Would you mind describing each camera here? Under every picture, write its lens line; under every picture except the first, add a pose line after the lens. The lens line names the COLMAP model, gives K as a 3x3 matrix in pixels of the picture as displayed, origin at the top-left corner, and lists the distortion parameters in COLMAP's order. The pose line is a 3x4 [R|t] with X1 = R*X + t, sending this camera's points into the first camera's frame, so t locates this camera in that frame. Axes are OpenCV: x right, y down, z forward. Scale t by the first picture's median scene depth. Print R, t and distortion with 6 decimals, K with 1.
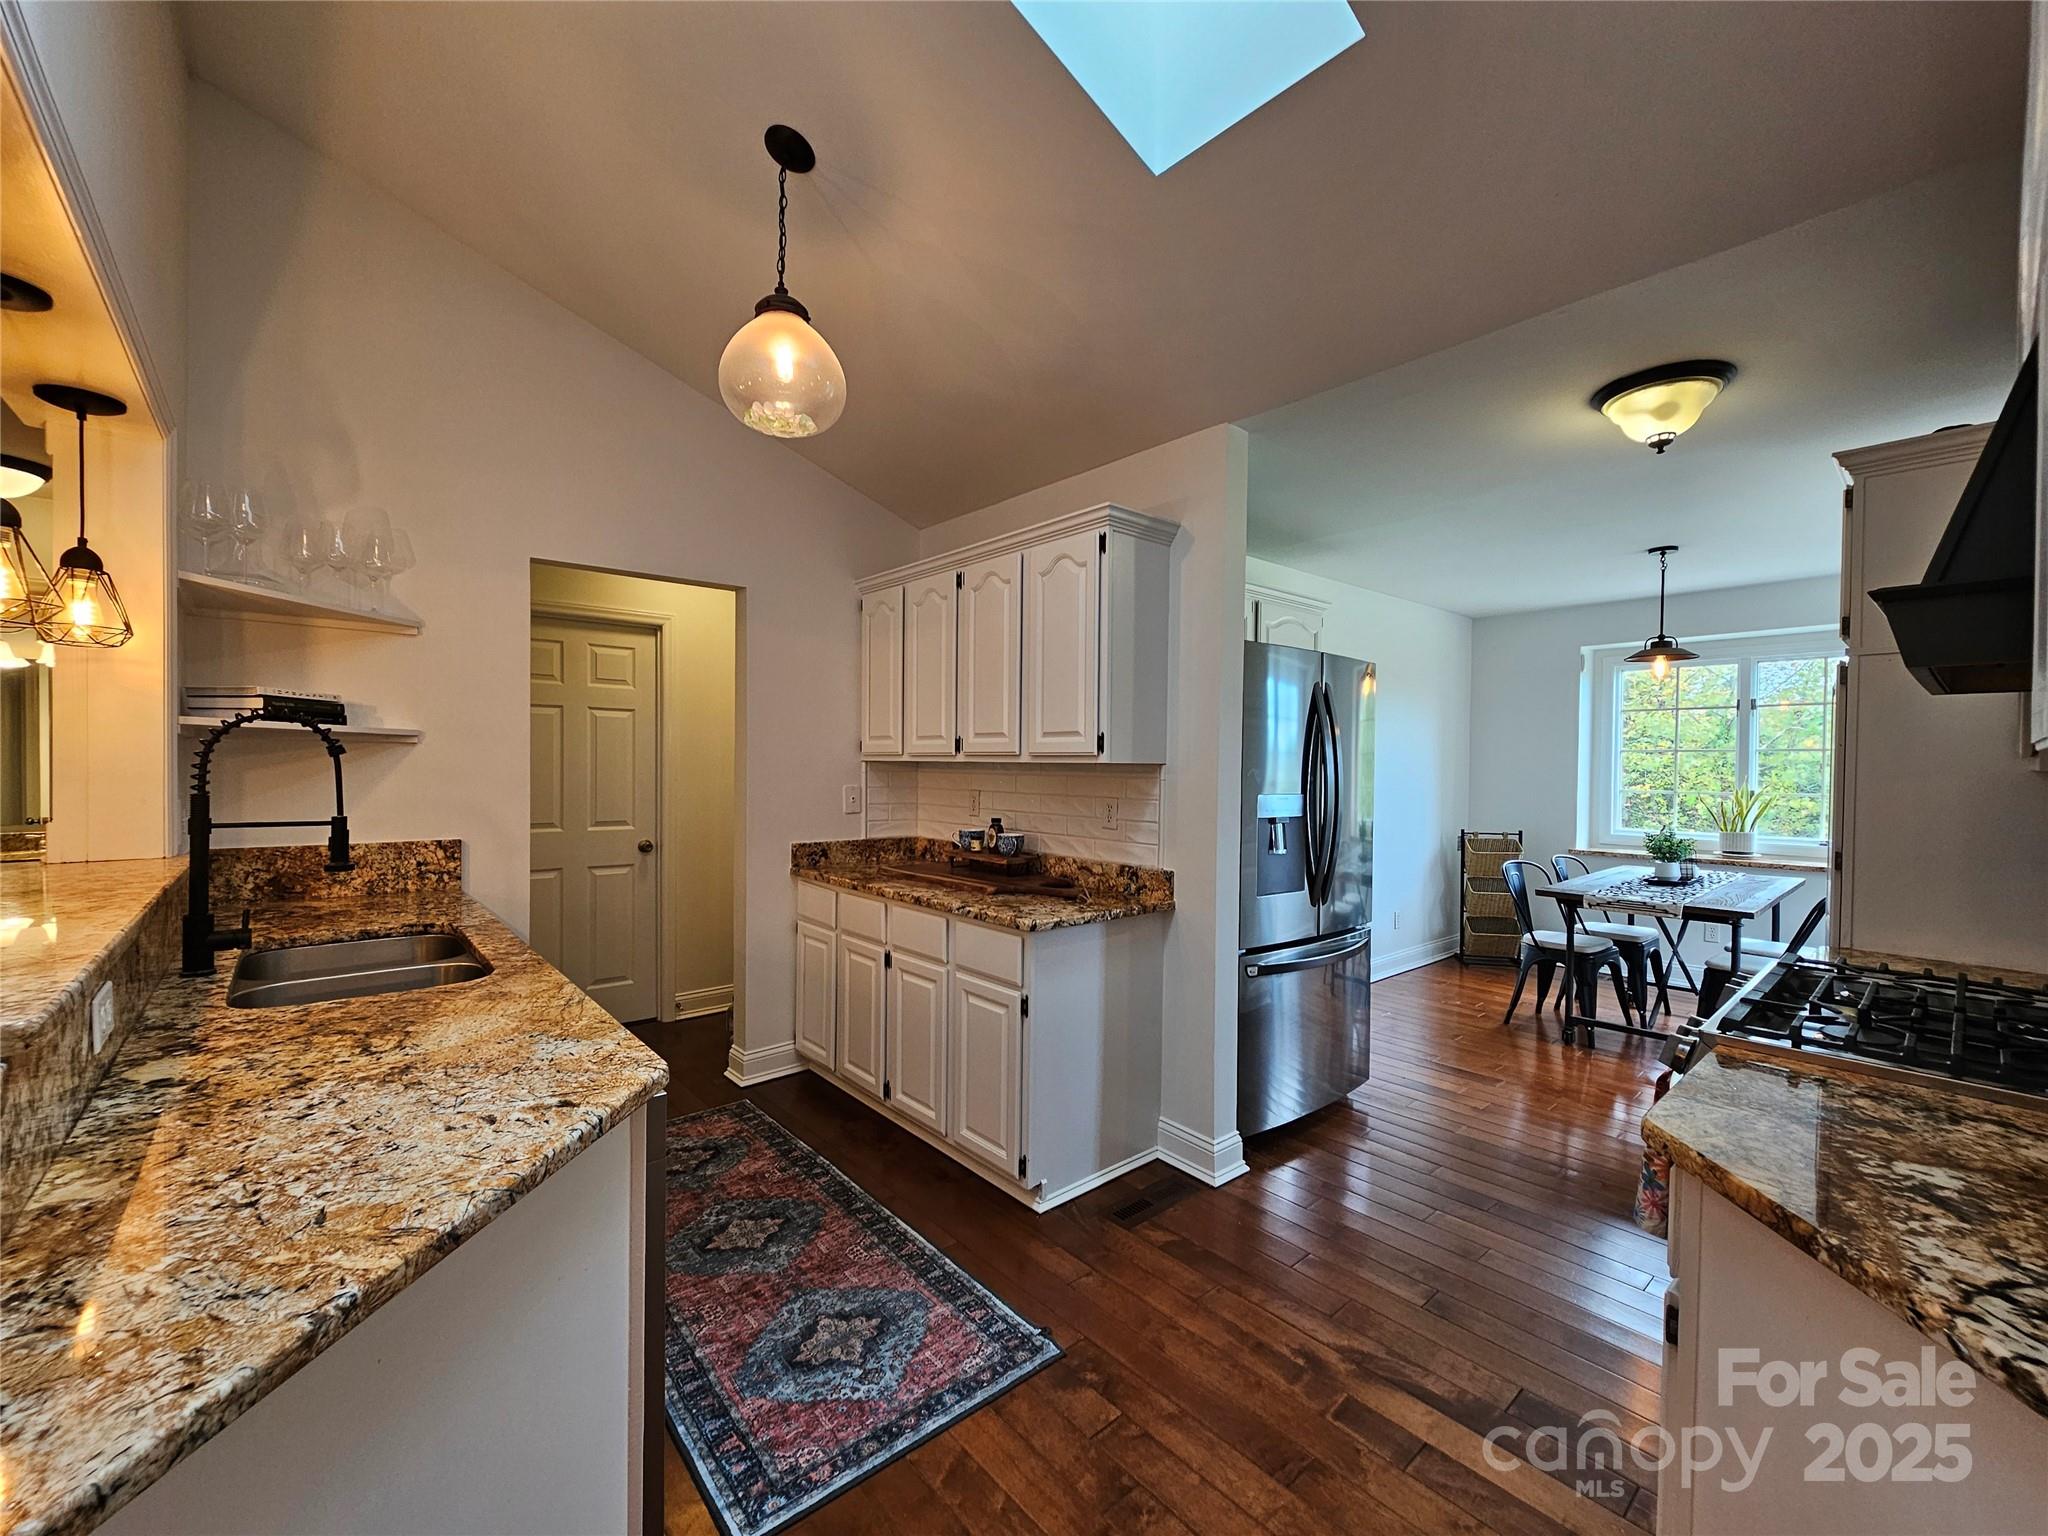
lens RADIAL K [[838.7, 0, 1025.8], [0, 838.7, 782.0], [0, 0, 1]] dist [0.004459, 0.000280]
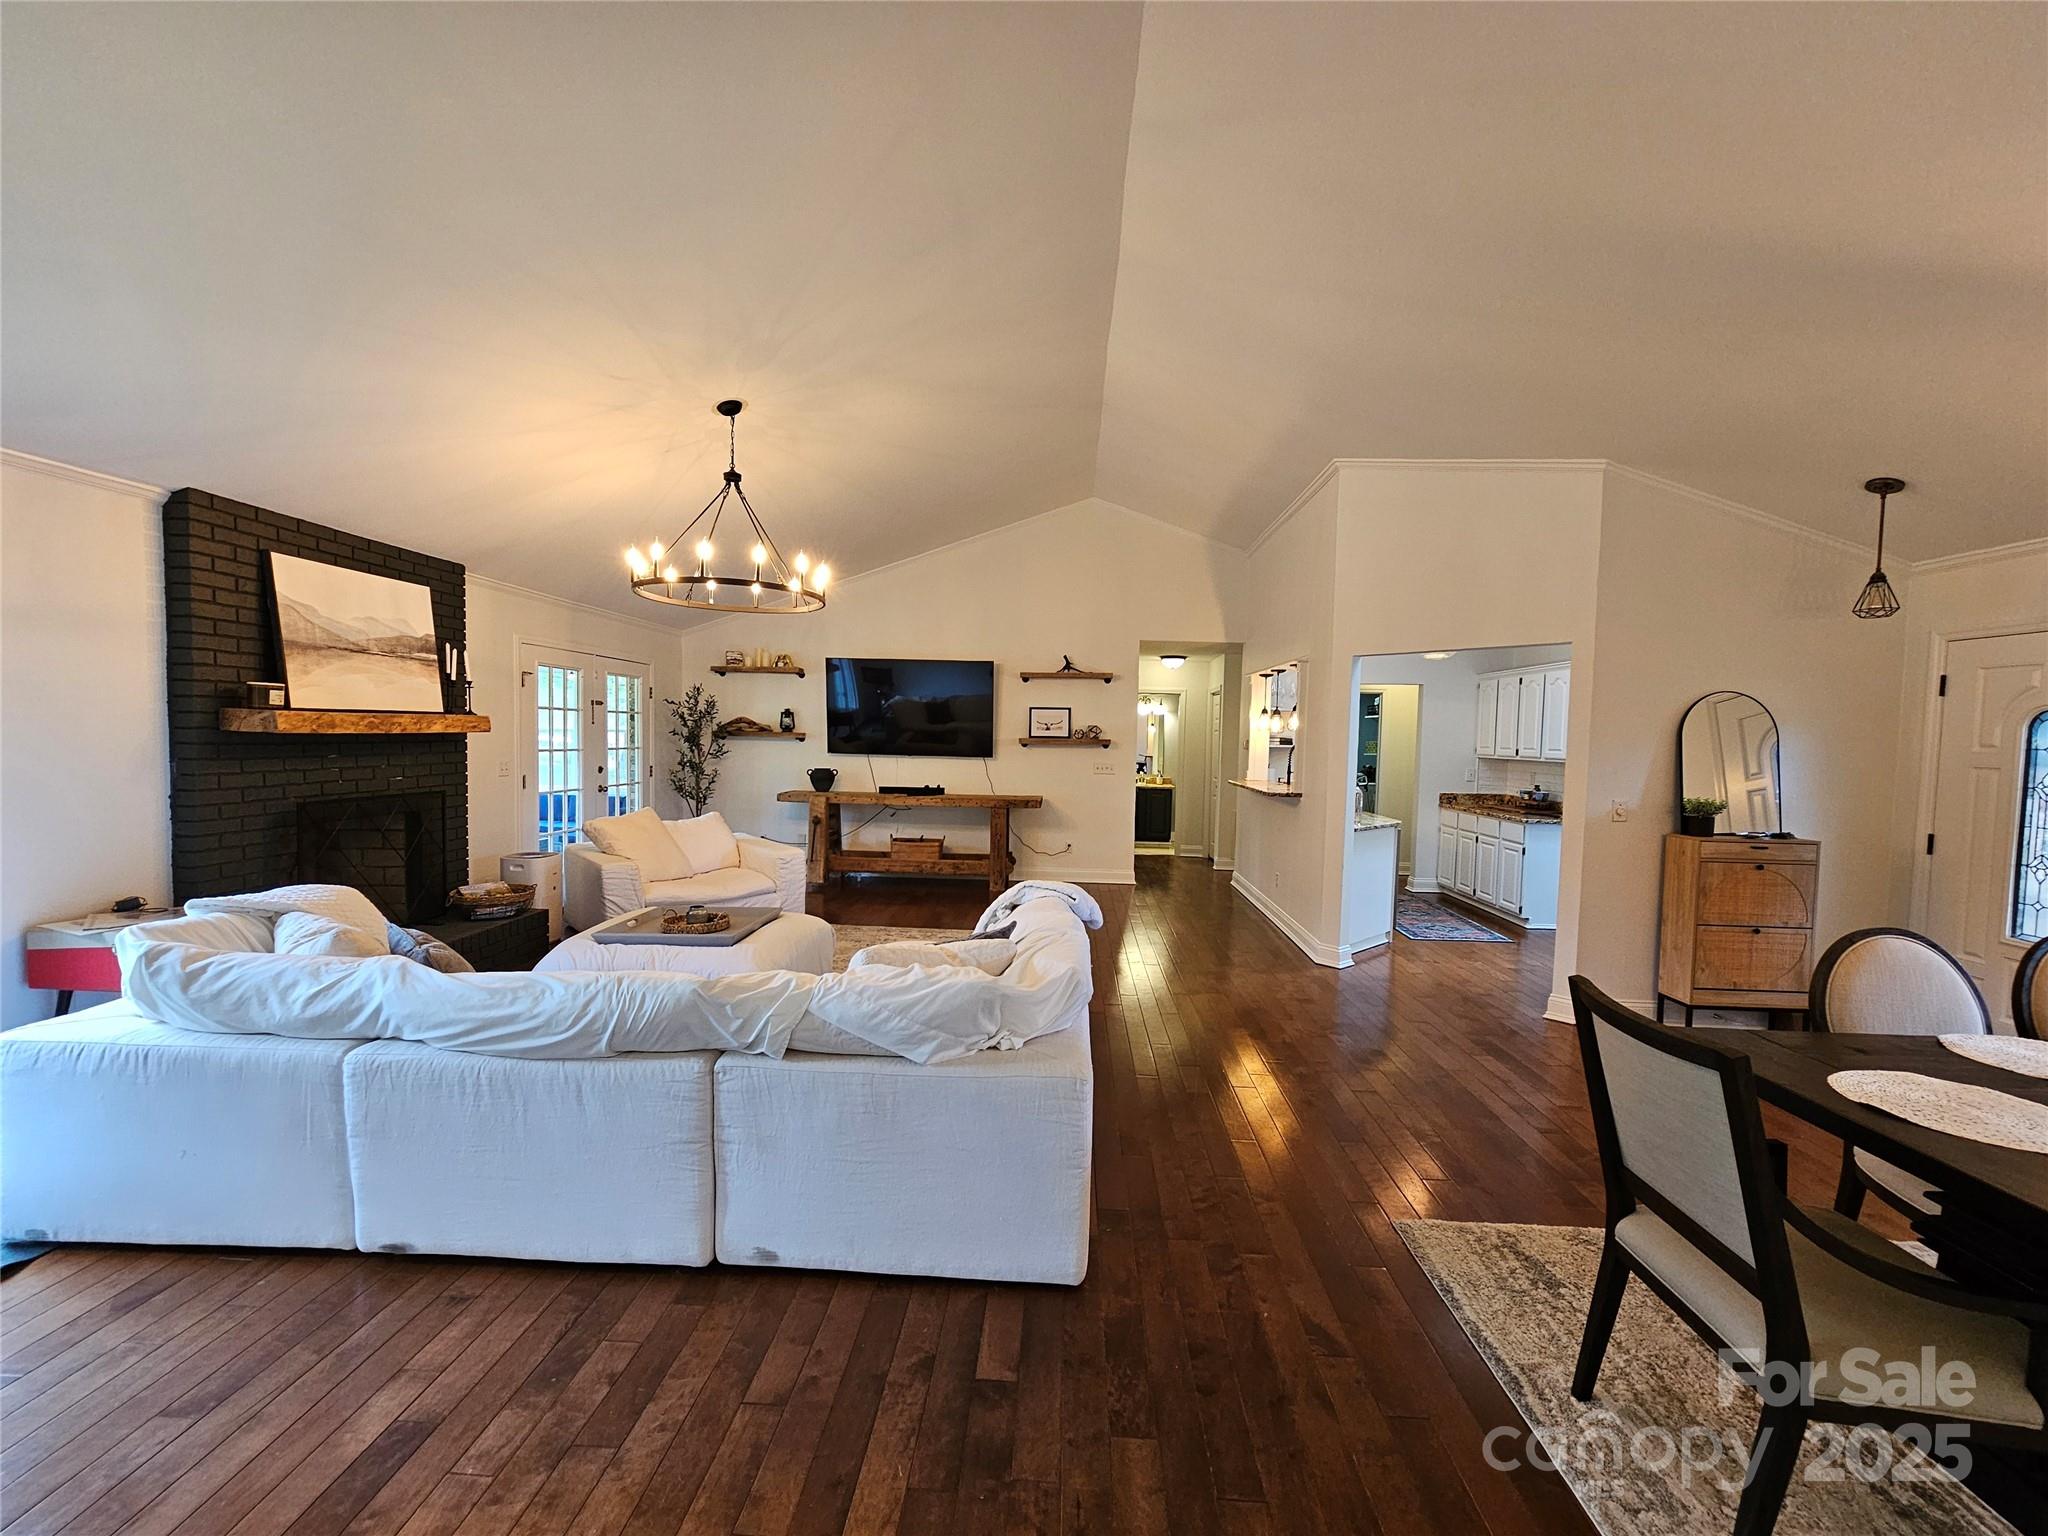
lens RADIAL K [[835.8, 0, 1025.8], [0, 835.8, 777.7], [0, 0, 1]] dist [0.001981, 0.000315]
pose [[0.723999, 0.040712, -0.688598, 0.582792], [-0.026599, 0.999162, 0.031107, -0.010818], [0.689287, -0.004206, 0.724476, -1.763586]]
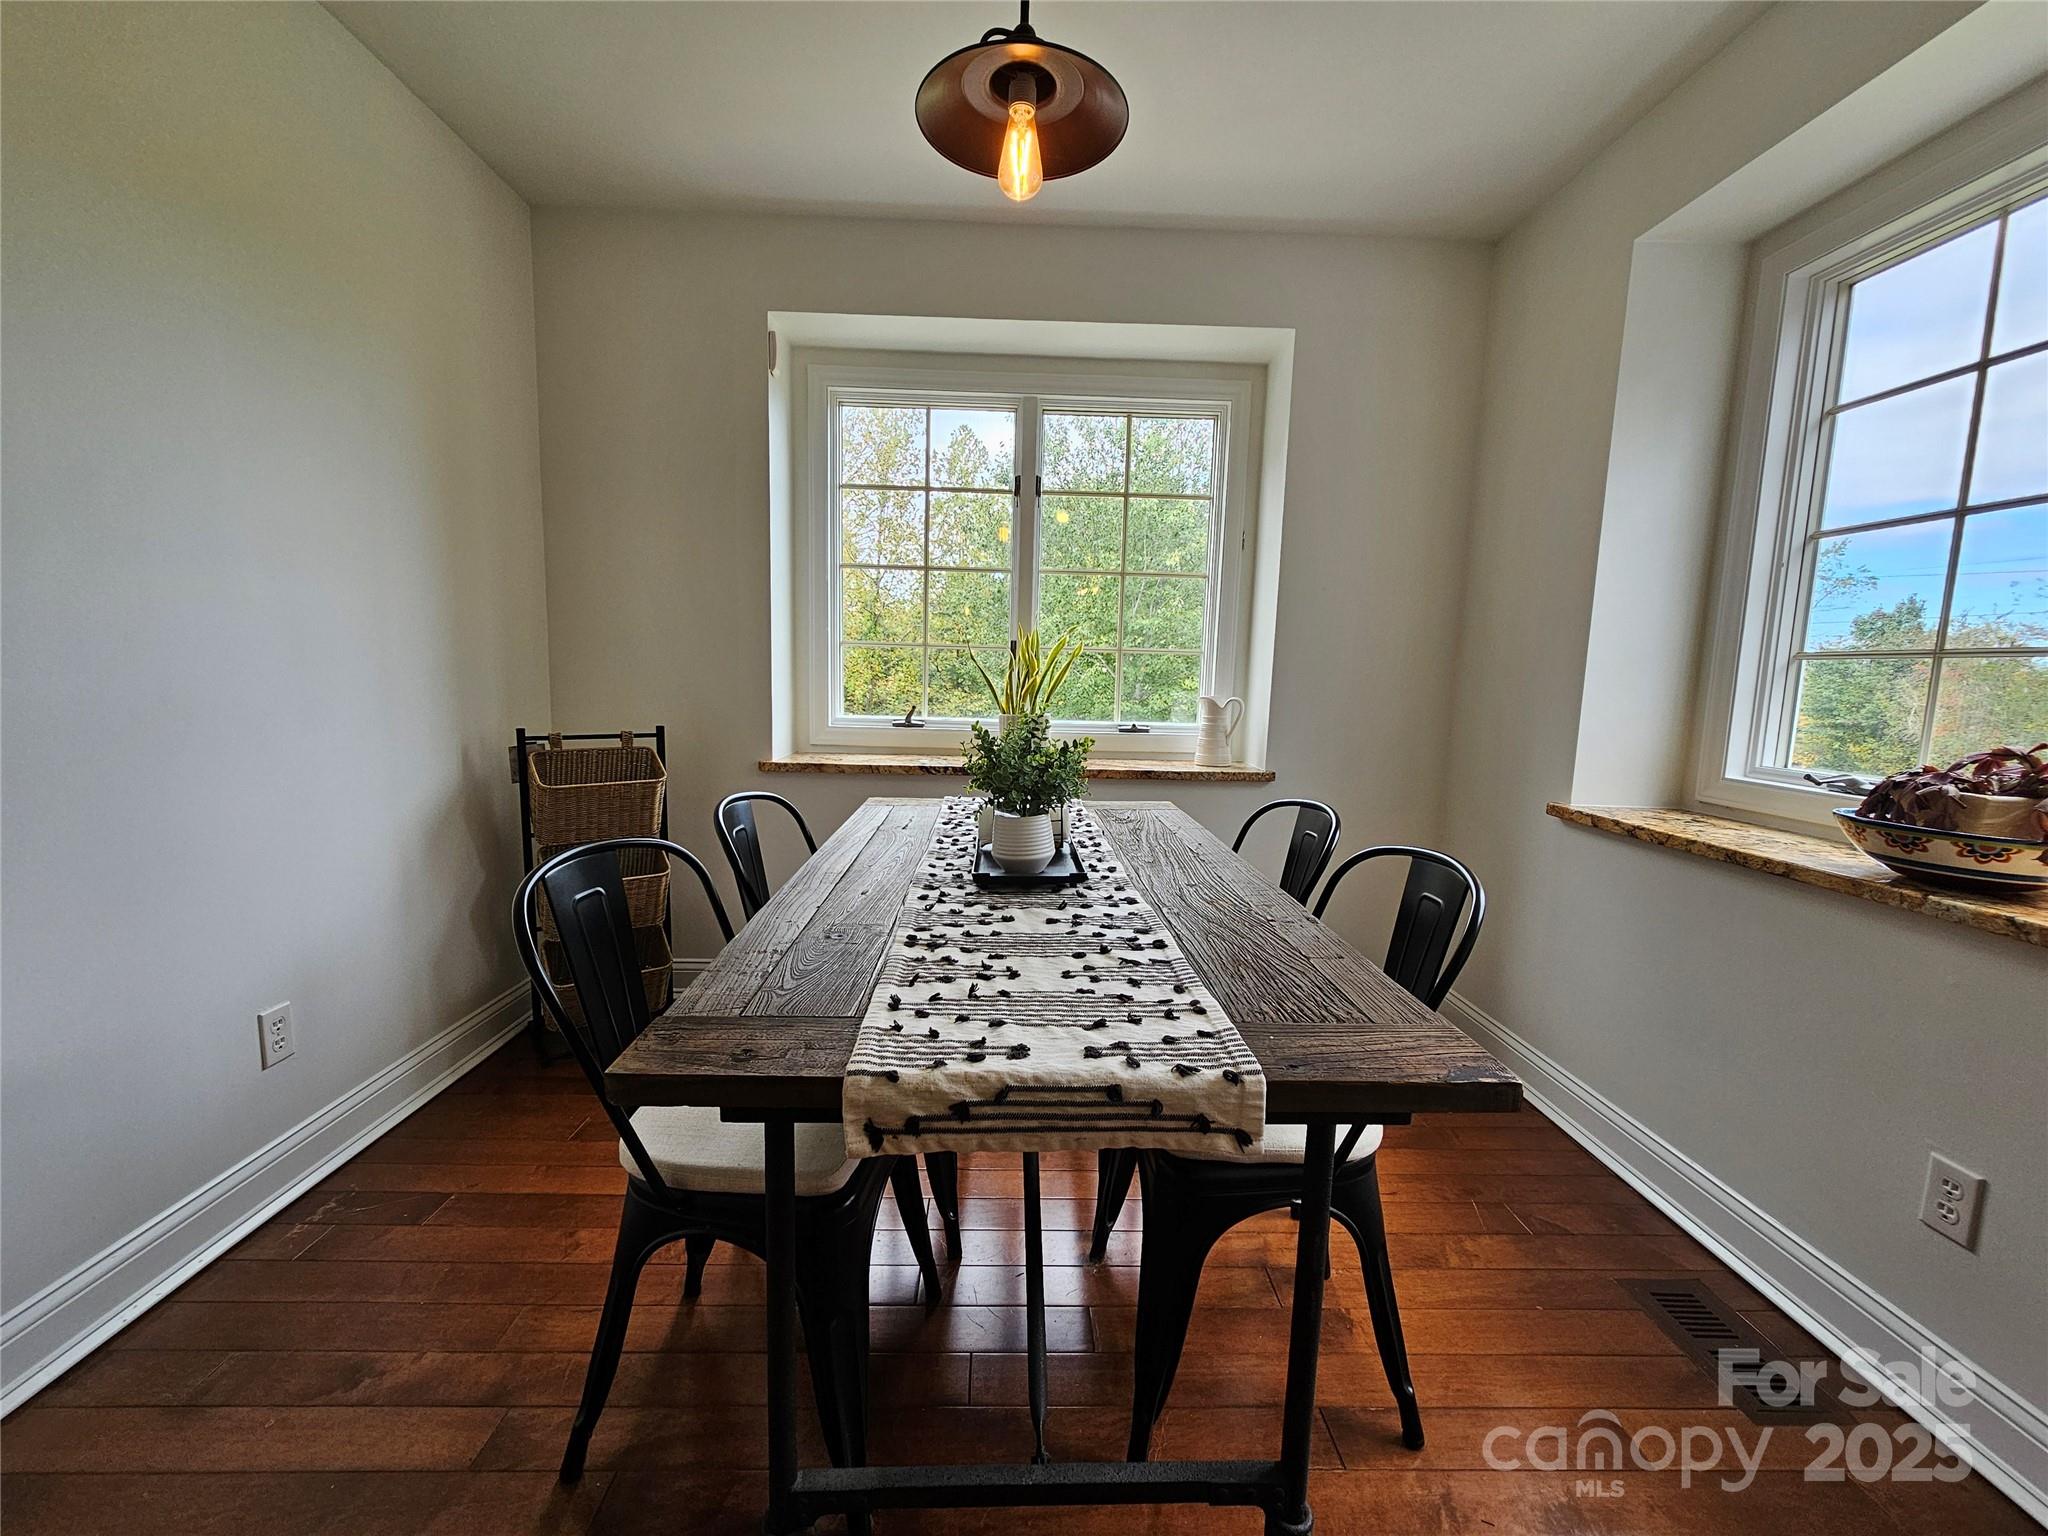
lens RADIAL K [[835.8, 0, 1025.8], [0, 835.8, 777.7], [0, 0, 1]] dist [0.001981, 0.000315]
pose [[0.634063, -0.084589, 0.768641, 0.734006], [-0.010930, 0.992919, 0.118286, 0.060406], [-0.773204, -0.083402, 0.628649, 1.135437]]
